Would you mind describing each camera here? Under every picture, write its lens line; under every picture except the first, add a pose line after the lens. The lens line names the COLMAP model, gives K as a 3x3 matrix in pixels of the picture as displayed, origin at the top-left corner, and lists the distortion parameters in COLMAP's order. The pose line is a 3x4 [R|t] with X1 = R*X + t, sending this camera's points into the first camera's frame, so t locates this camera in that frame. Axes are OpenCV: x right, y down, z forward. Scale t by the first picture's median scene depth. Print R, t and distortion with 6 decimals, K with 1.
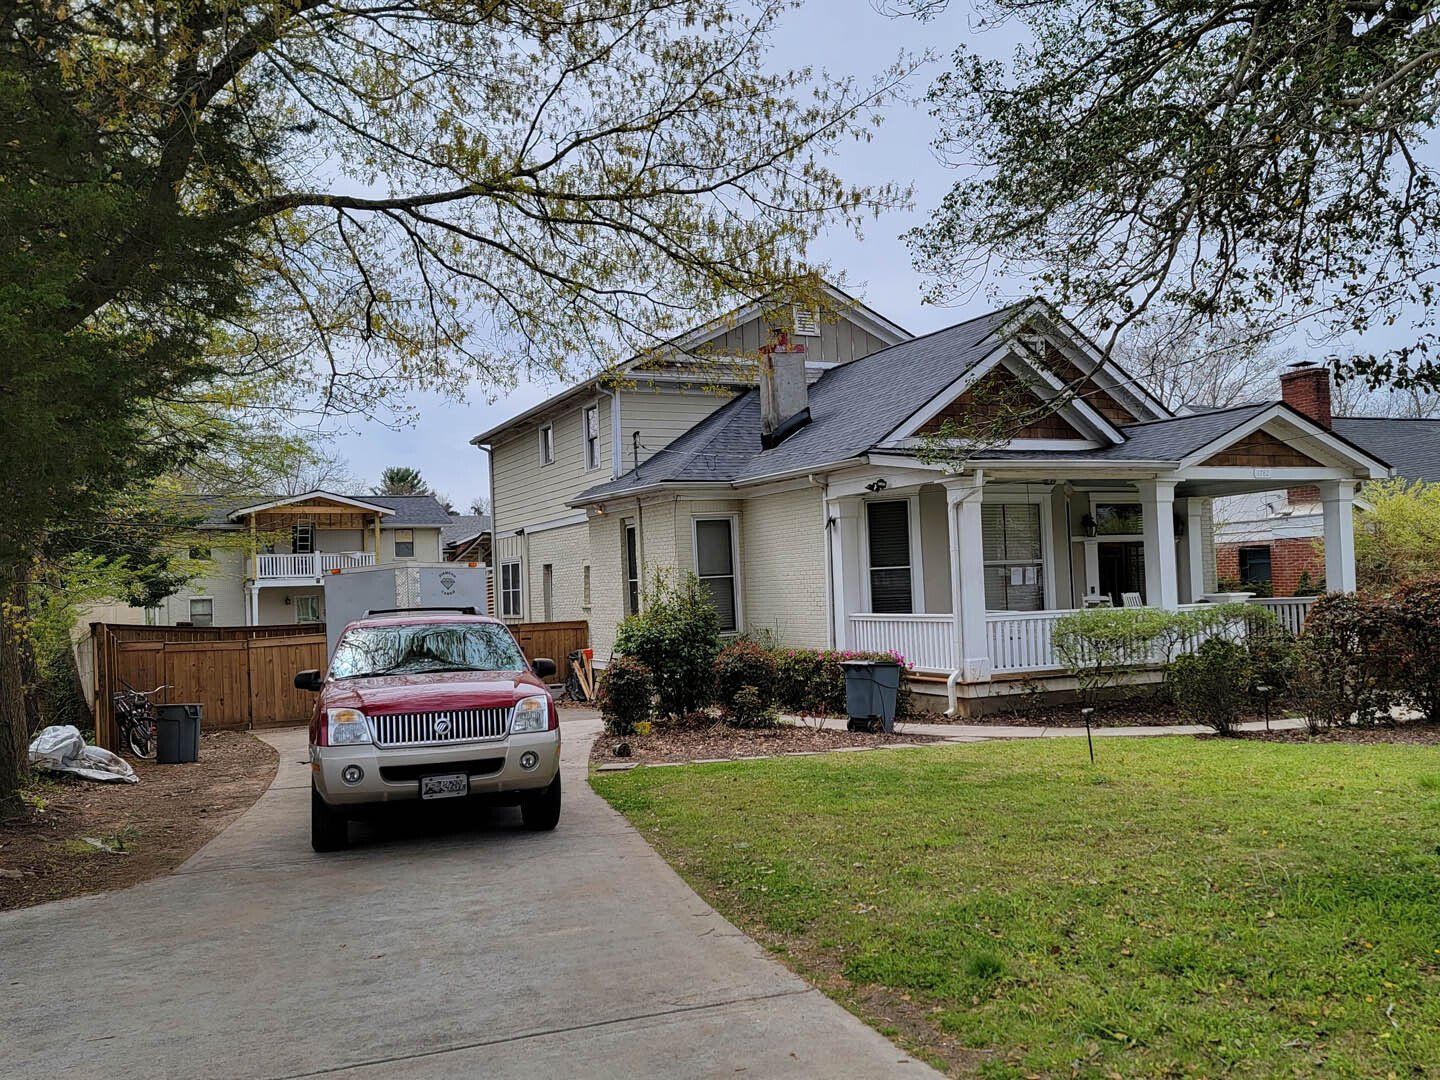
lens RADIAL K [[1318.1, 0, 719.8], [0, 1318.1, 573.8], [0, 0, 1]] dist [0.056892, -0.002543]
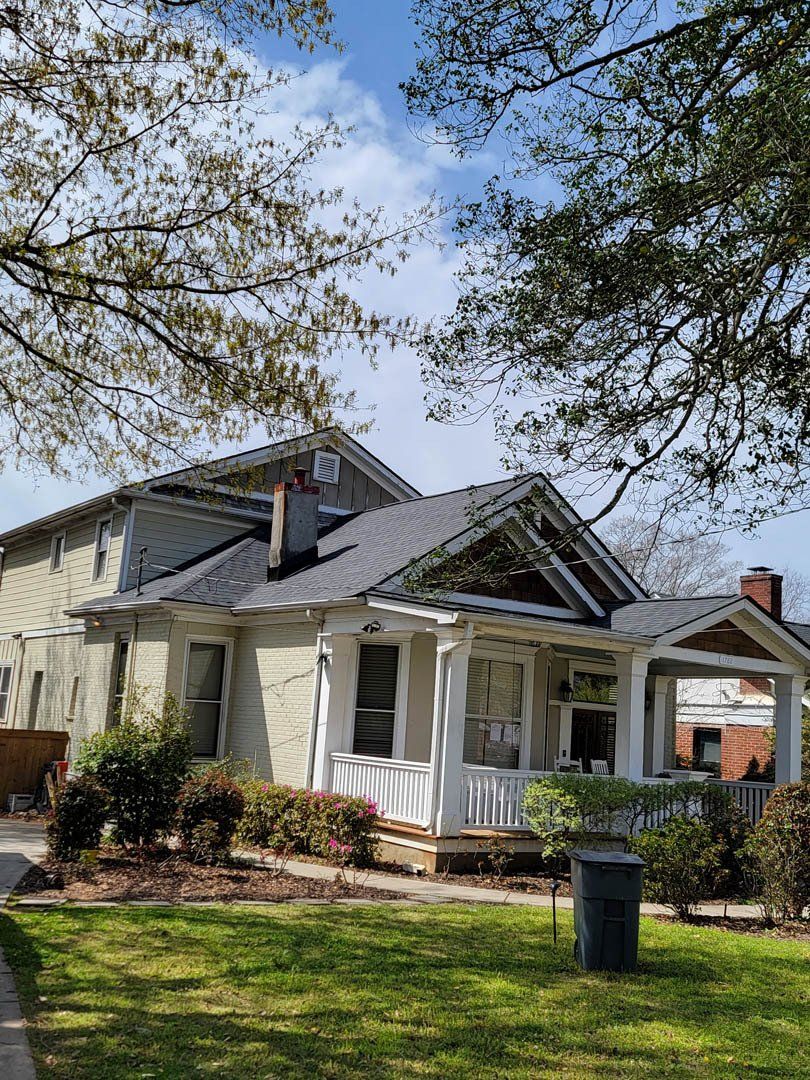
lens RADIAL K [[1170.0, 0, 420.8], [0, 1170.0, 538.8], [0, 0, 1]] dist [0.102558, 0.010704]
pose [[0.981594, 0.129901, 0.139994, 0.021096], [-0.108238, 0.982345, -0.152589, -0.000308], [-0.157344, 0.134628, 0.978324, 0.099317]]
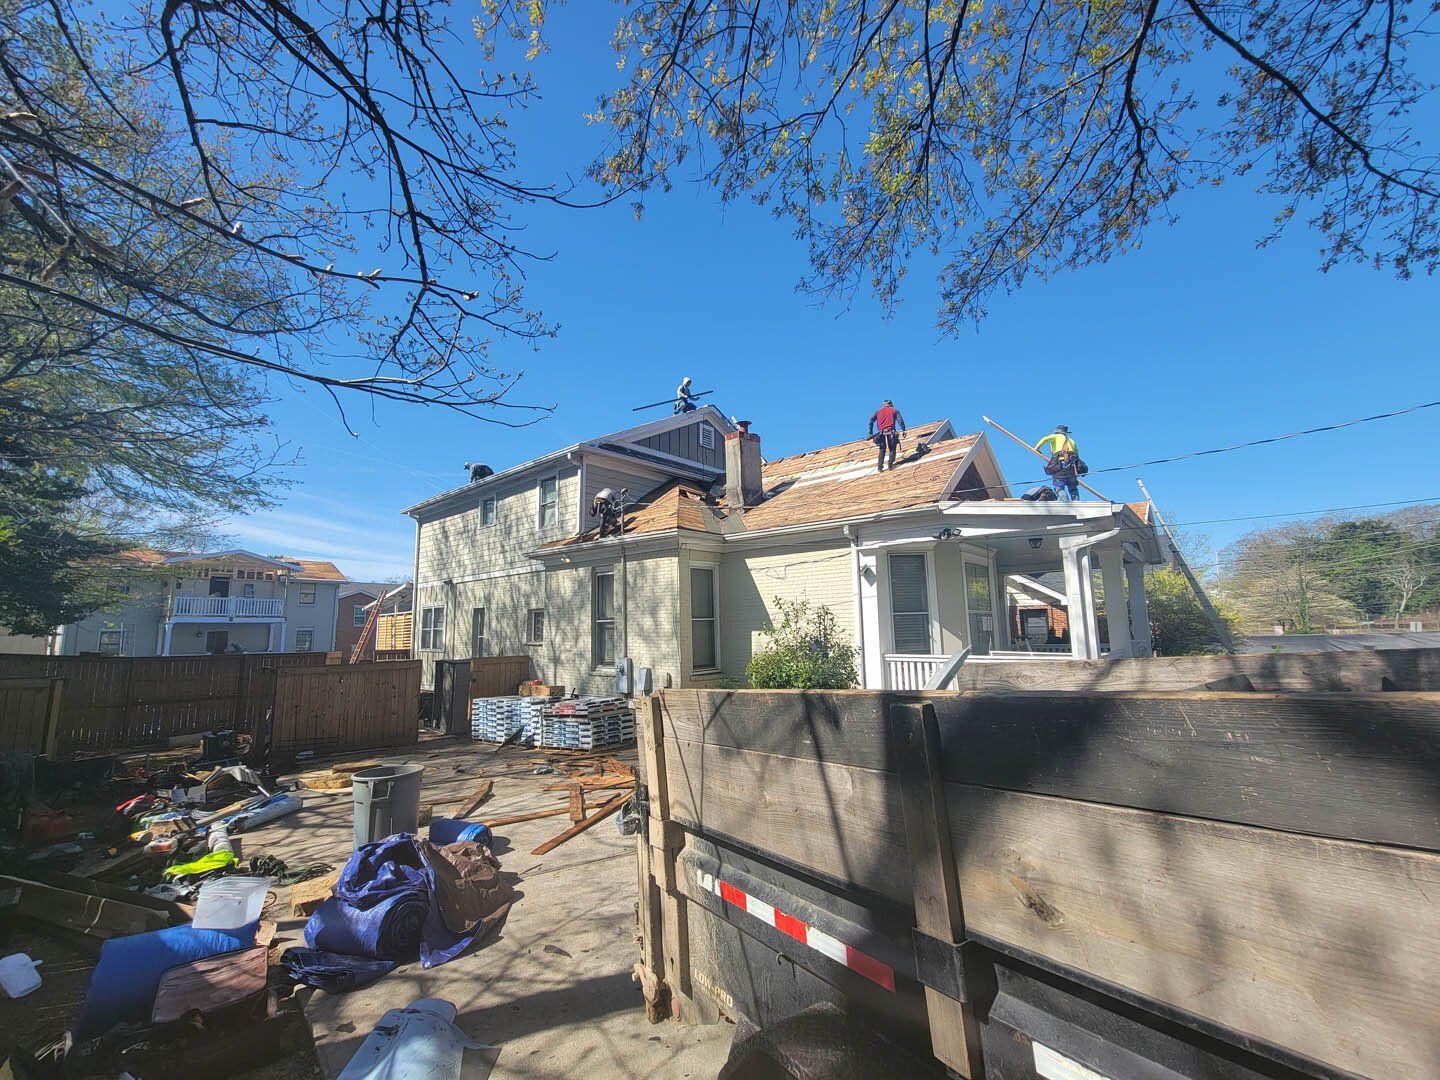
lens RADIAL K [[599.6, 0, 691.2], [0, 599.6, 540.2], [0, 0, 1]] dist [0.000832, 0.000234]
pose [[0.925767, 0.086188, 0.368141, -0.236115], [-0.029175, 0.987053, -0.157721, 0.018941], [-0.376968, 0.135272, 0.916295, 0.610659]]
